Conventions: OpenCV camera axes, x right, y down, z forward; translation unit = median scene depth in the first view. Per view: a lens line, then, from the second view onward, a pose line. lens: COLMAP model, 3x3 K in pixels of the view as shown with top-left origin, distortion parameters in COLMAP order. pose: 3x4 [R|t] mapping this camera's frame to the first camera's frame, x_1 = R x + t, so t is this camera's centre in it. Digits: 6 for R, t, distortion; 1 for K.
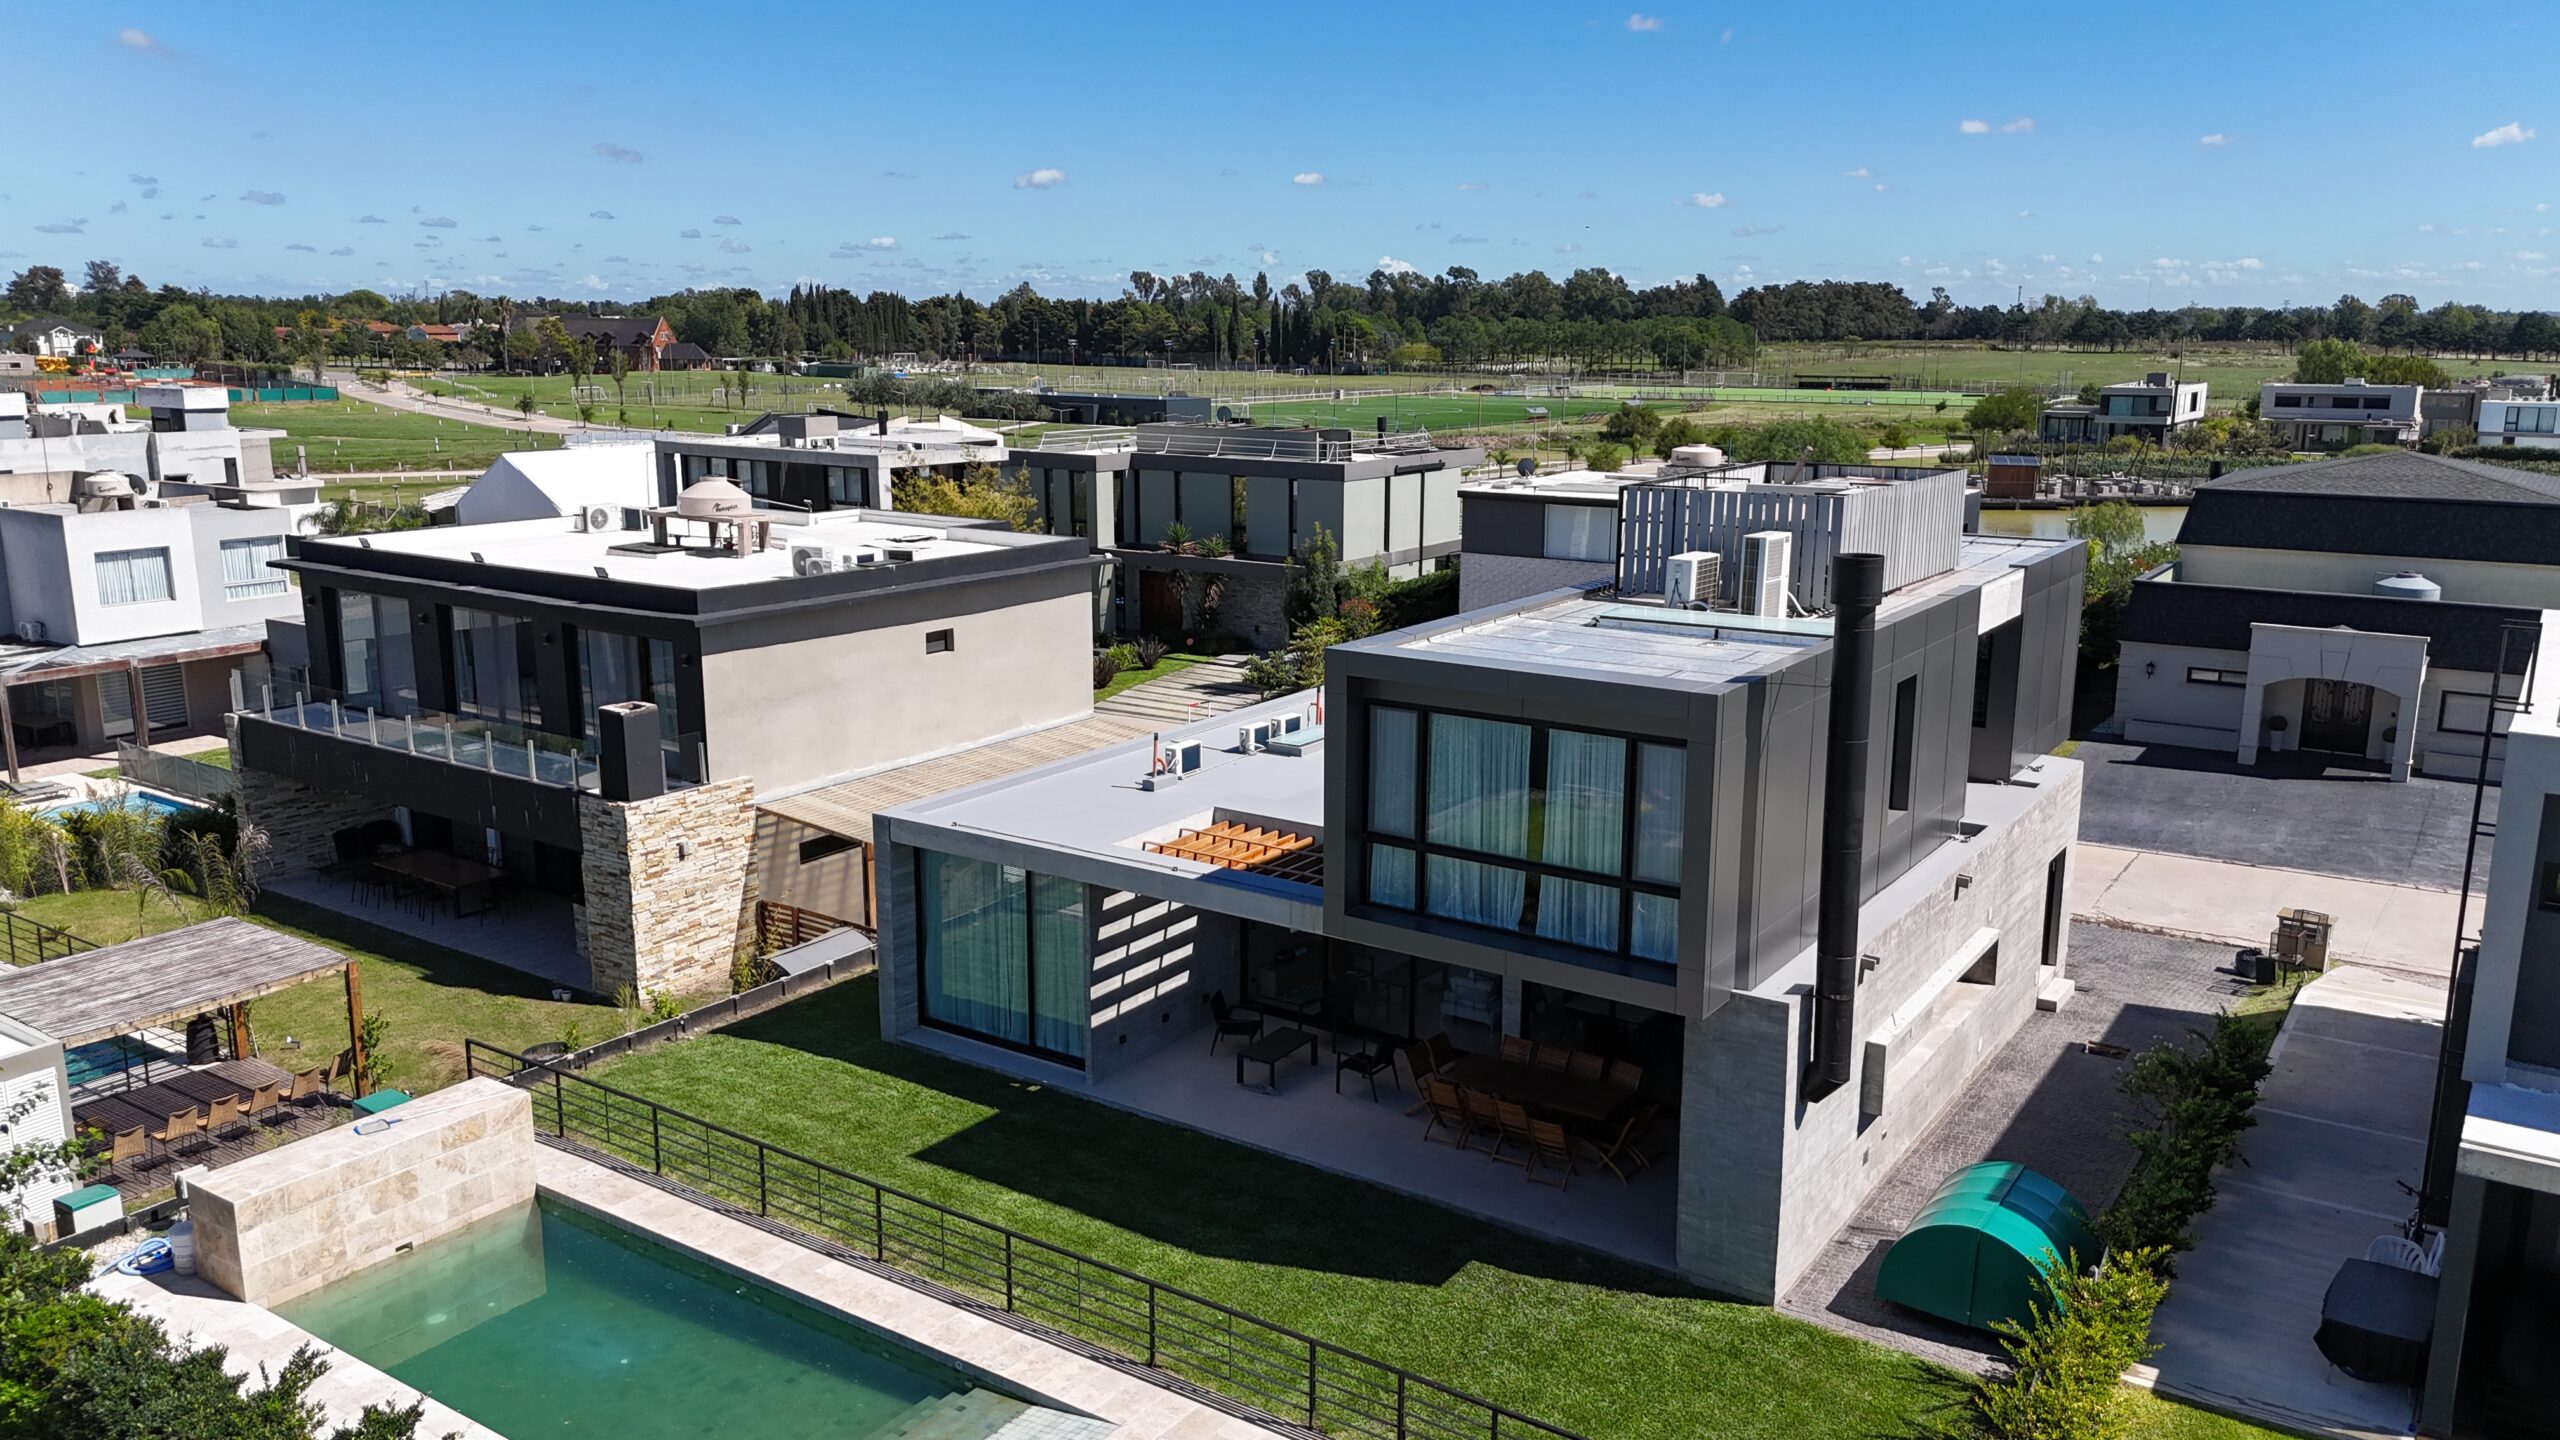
lens RADIAL K [[1887.2, 0, 1292.9], [0, 1887.2, 719.8], [0, 0, 1]] dist [0.102475, -0.116160]
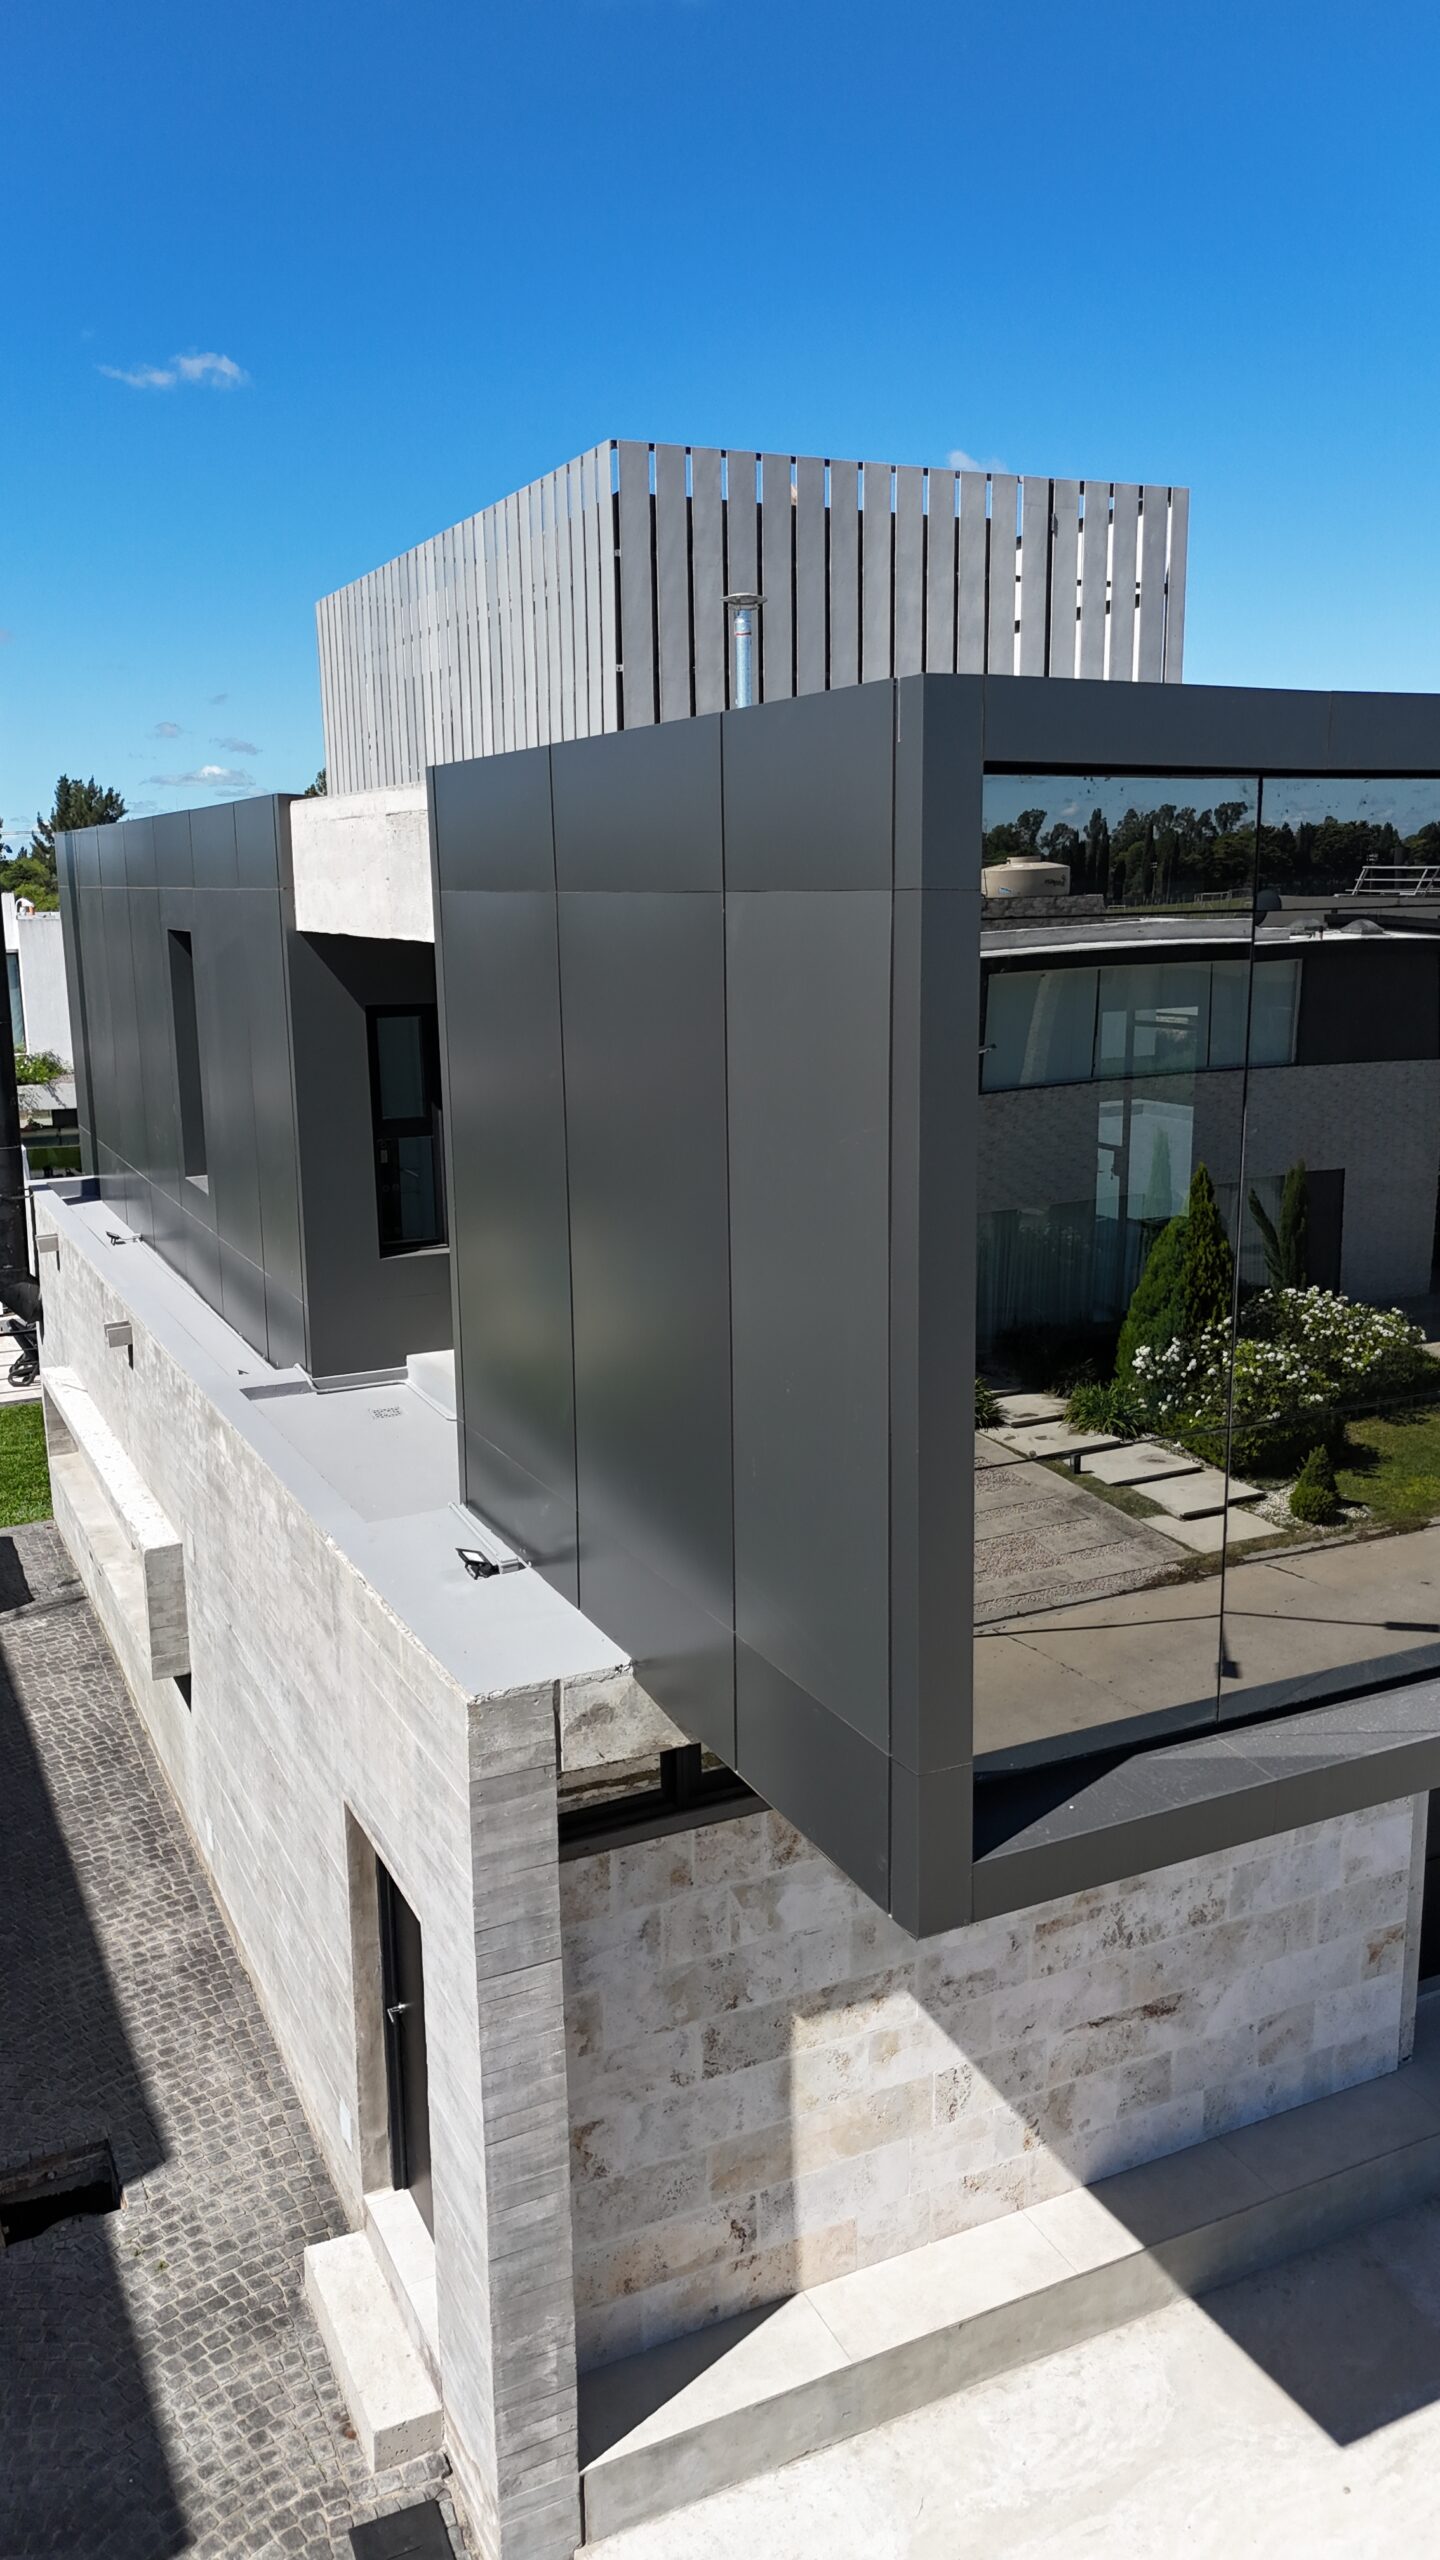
lens RADIAL K [[1887.2, 0, 735.3], [0, 1887.2, 1269.6], [0, 0, 1]] dist [0.102475, -0.116160]
pose [[-0.493844, 0.177030, -0.851339, 0.739029], [-0.172819, 0.939544, 0.295620, -0.122529], [0.852204, 0.293118, -0.433394, 1.414847]]
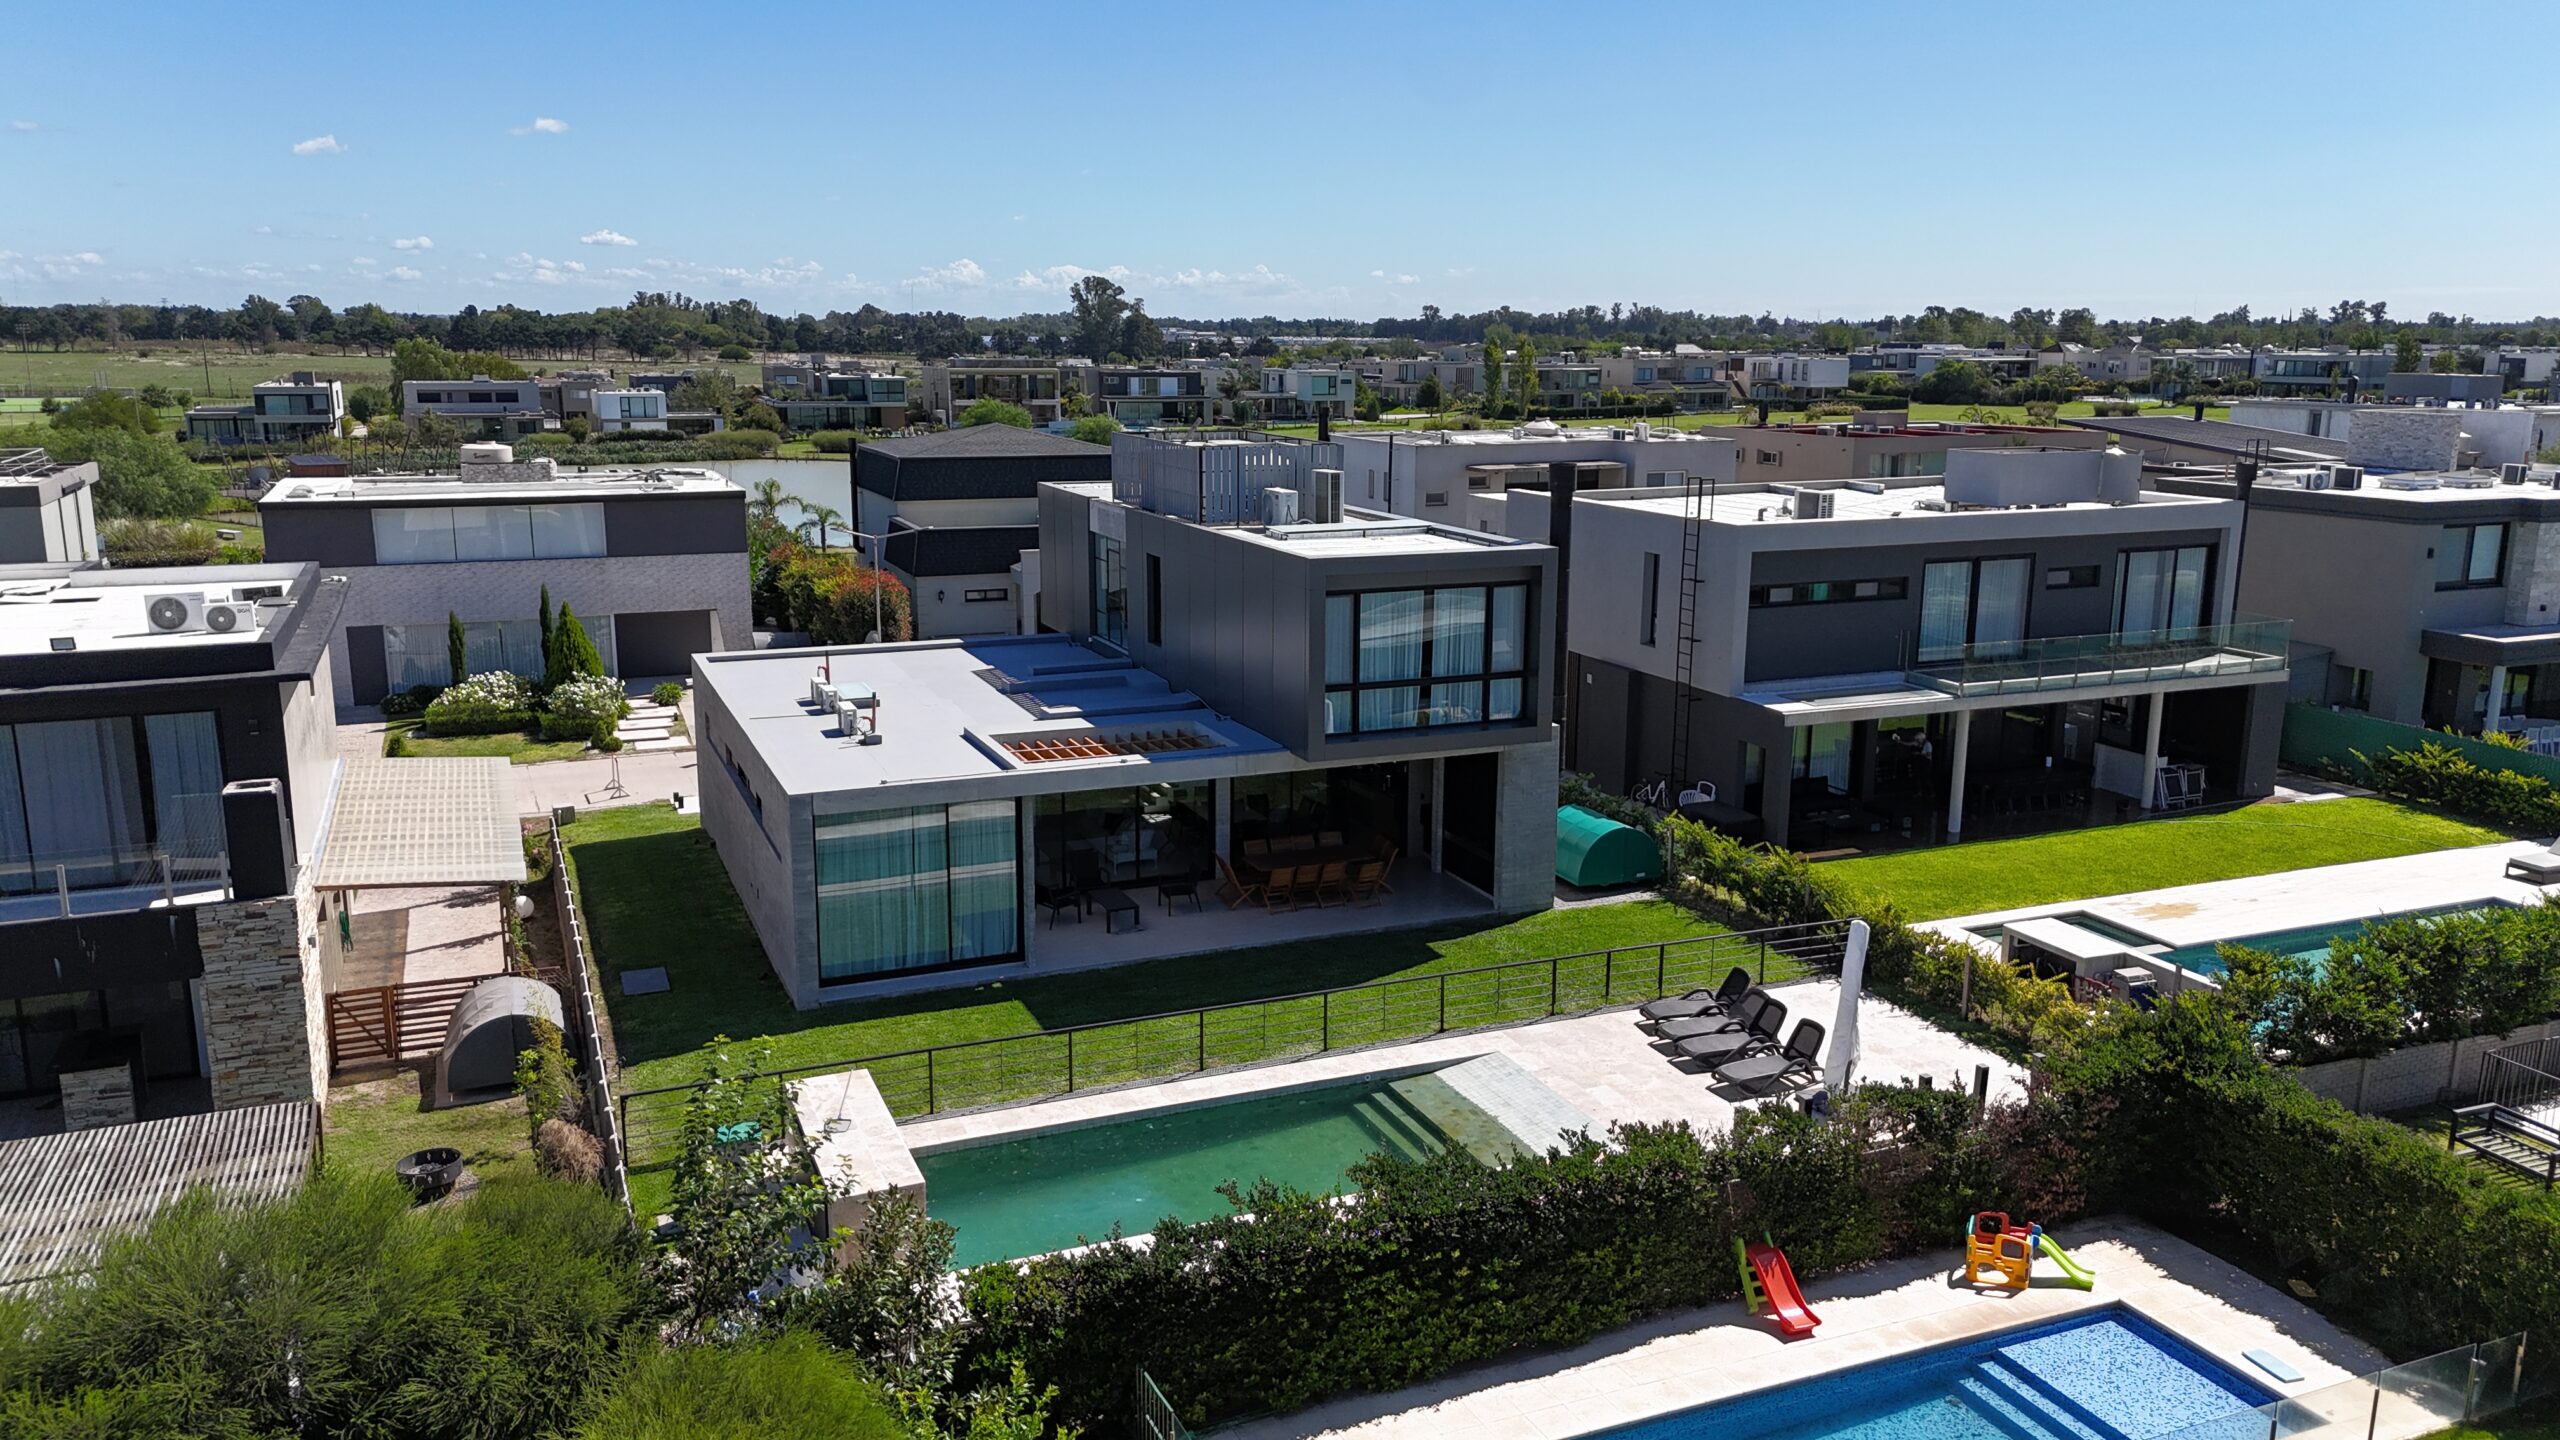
lens RADIAL K [[1894.4, 0, 1287.1], [0, 1894.4, 716.8], [0, 0, 1]] dist [0.074062, -0.058783]
pose [[0.536328, -0.170579, 0.826592, -1.063519], [0.171485, 0.980959, 0.091168, -0.047977], [-0.826405, 0.092852, 0.555368, 0.201464]]
